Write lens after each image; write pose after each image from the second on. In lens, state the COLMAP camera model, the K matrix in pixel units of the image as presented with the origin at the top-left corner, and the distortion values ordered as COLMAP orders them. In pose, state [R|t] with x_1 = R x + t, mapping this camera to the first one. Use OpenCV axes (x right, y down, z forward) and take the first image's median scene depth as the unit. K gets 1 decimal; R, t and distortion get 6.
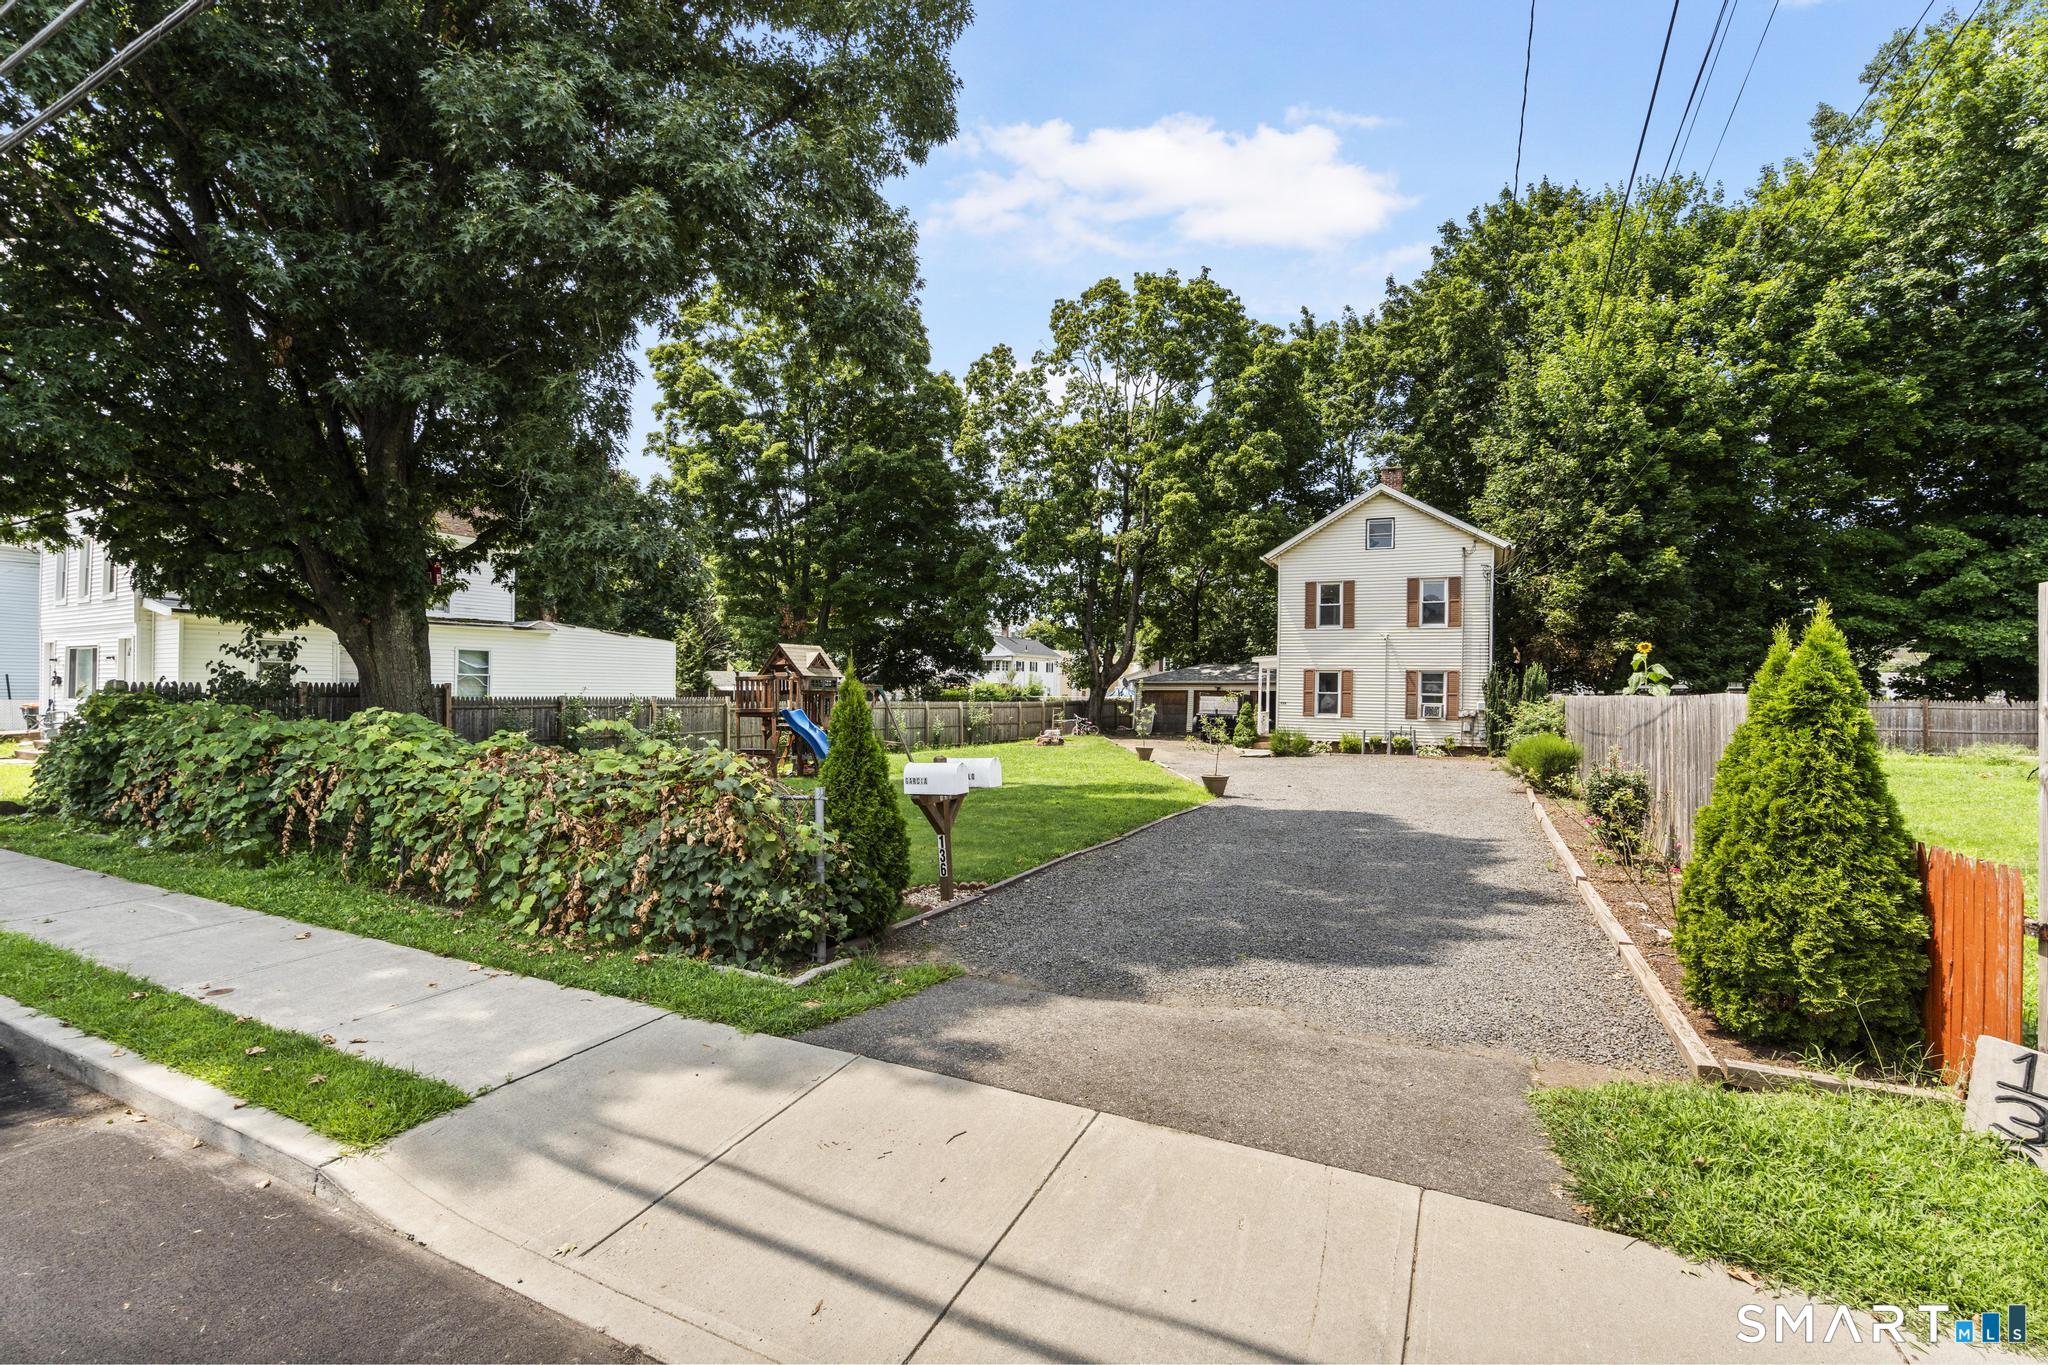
lens RADIAL K [[927.9, 0, 1045.9], [0, 927.9, 696.4], [0, 0, 1]] dist [-0.000280, 0.000264]
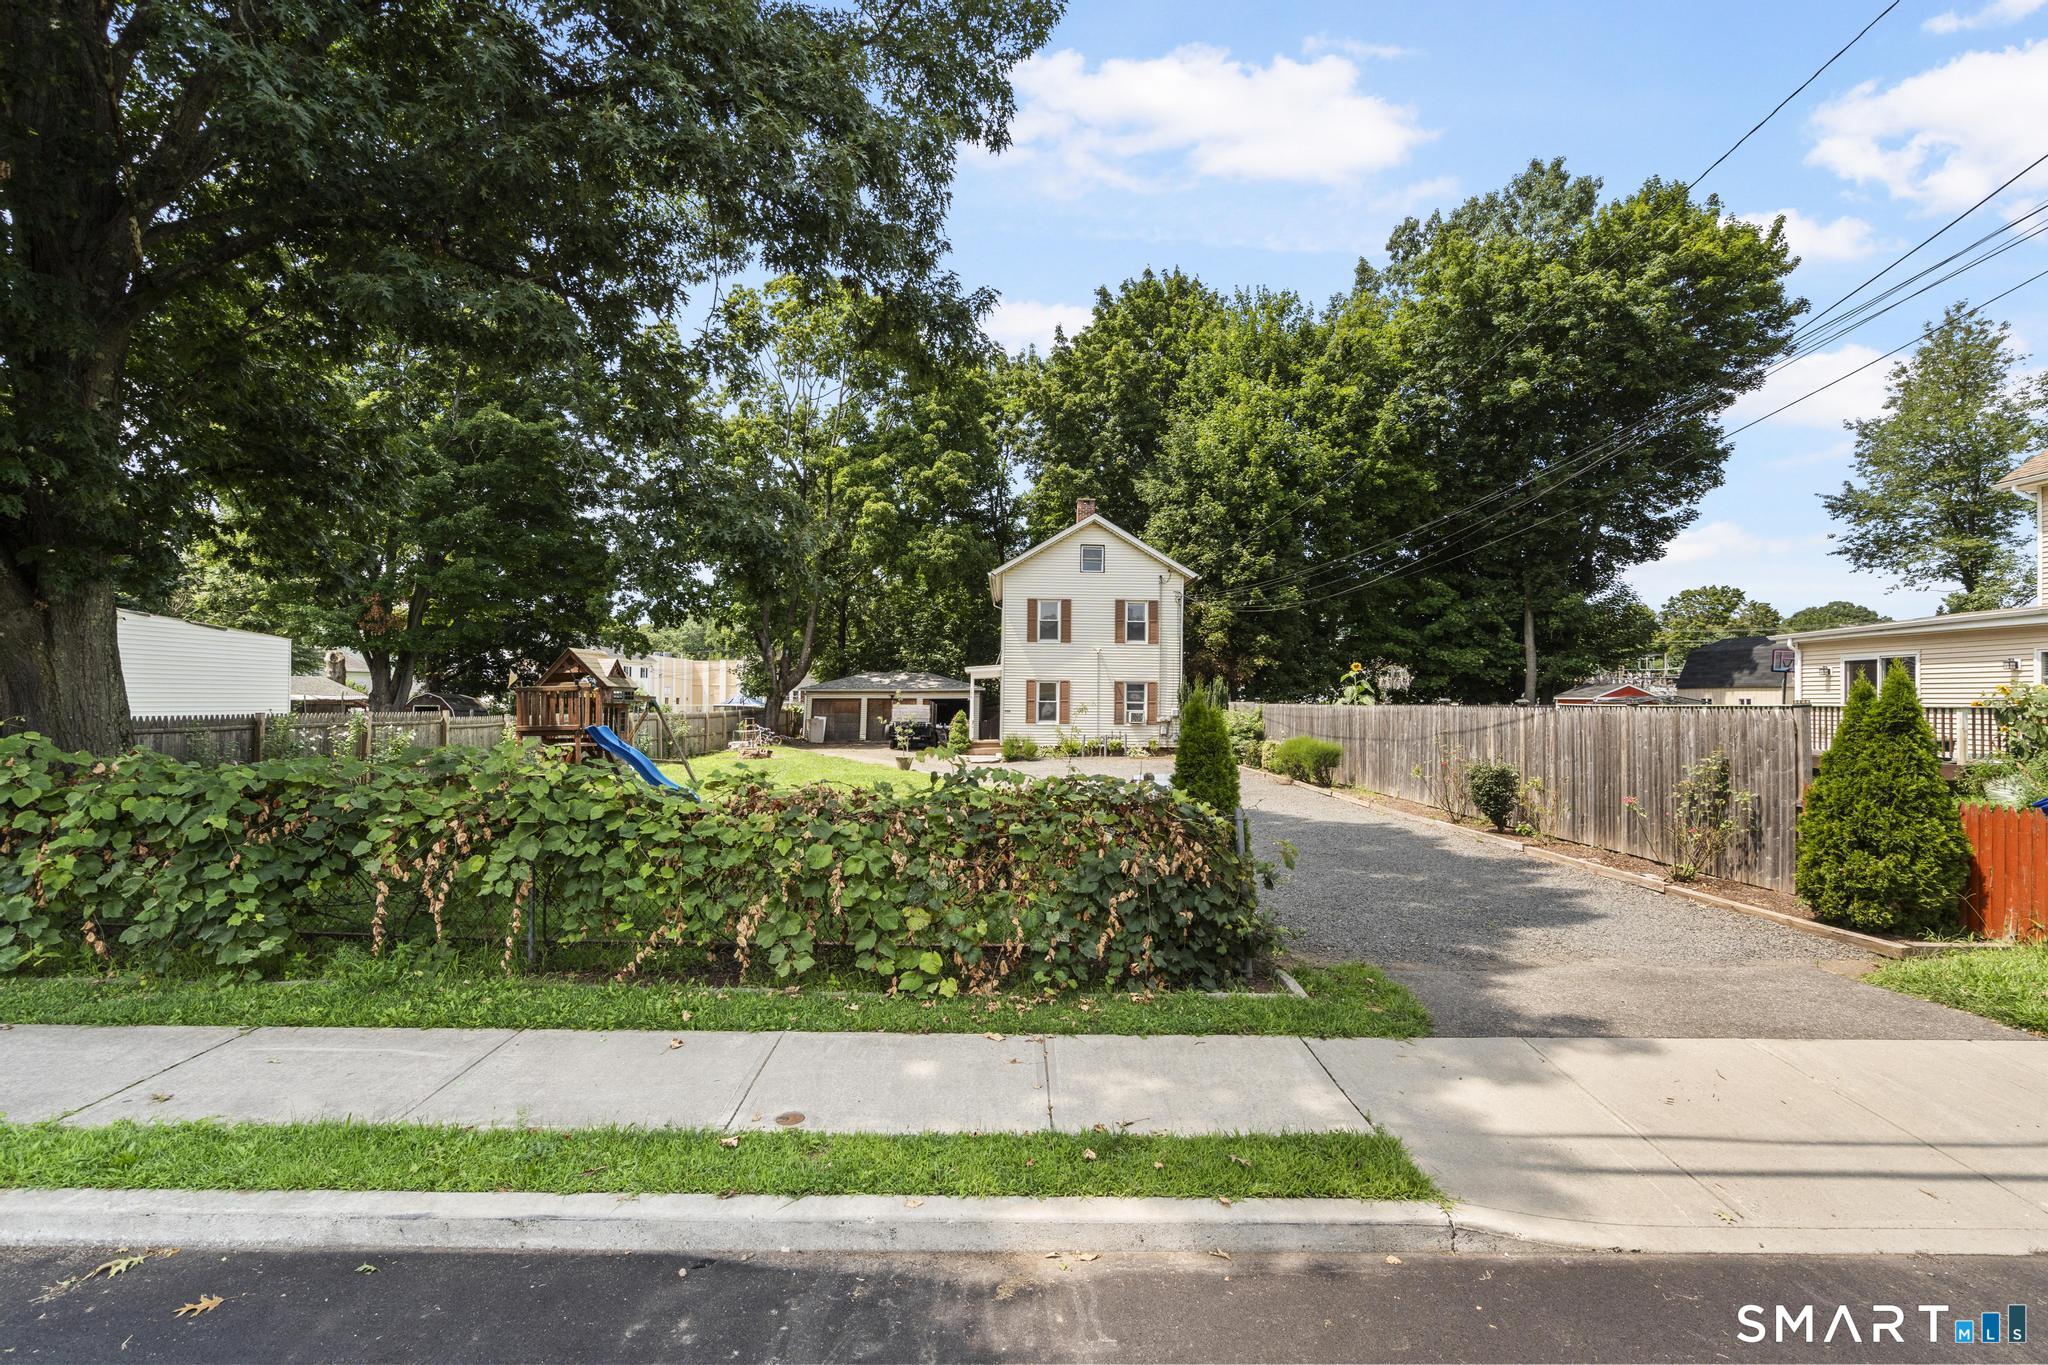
lens RADIAL K [[926.9, 0, 1032.0], [0, 926.9, 693.4], [0, 0, 1]] dist [-0.002565, 0.000572]
pose [[0.886708, -0.001303, 0.462328, -0.216614], [0.005338, 0.999958, -0.007418, -0.005422], [-0.462299, 0.009046, 0.886678, 0.045780]]
